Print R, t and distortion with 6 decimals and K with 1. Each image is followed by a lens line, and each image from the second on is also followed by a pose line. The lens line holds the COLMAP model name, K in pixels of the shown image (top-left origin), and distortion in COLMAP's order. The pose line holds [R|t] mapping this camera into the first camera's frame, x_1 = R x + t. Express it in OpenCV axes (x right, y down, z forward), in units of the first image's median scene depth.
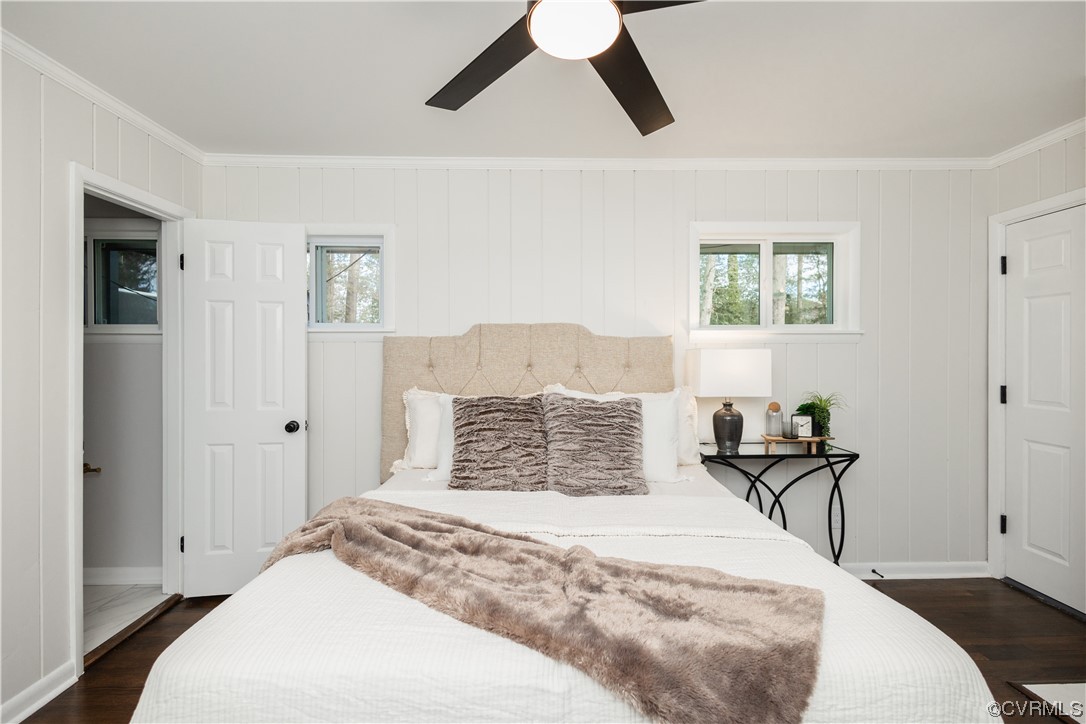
lens RADIAL K [[497.9, 0, 543.0], [0, 497.9, 362.0], [0, 0, 1]] dist [0.039600, -0.000103]
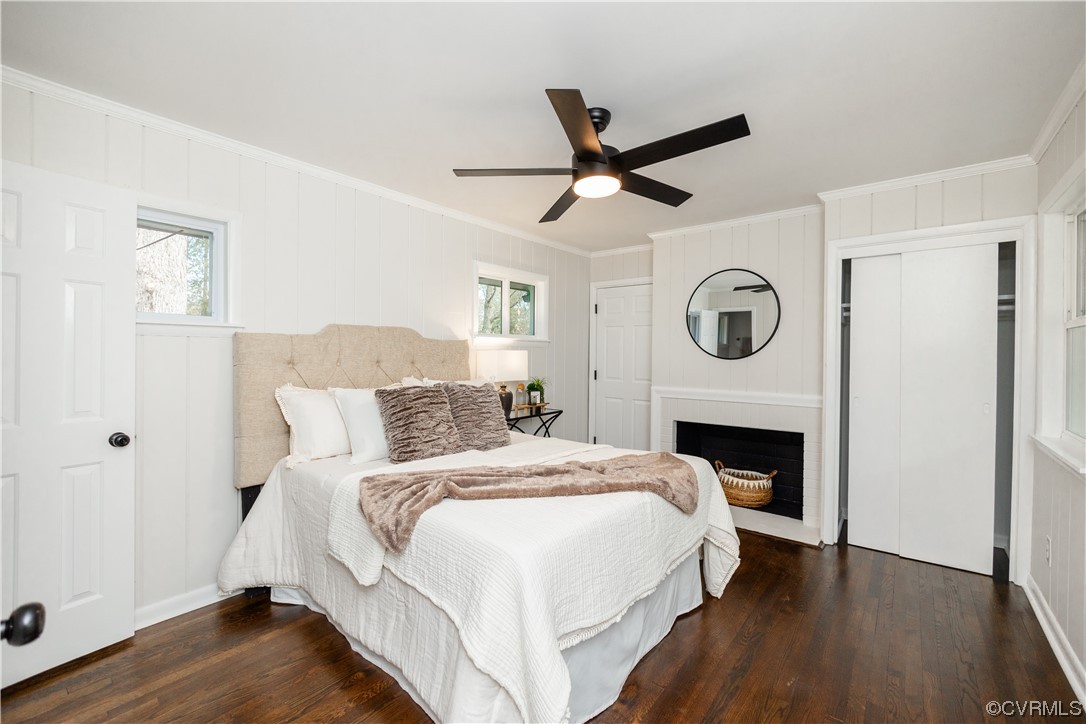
lens RADIAL K [[496.5, 0, 538.2], [0, 496.5, 357.7], [0, 0, 1]] dist [0.001685, -0.000501]
pose [[0.631175, -0.001198, 0.775639, -0.798420], [-0.000224, 0.999998, 0.001726, -0.005625], [-0.775640, -0.001263, 0.631174, -0.033124]]
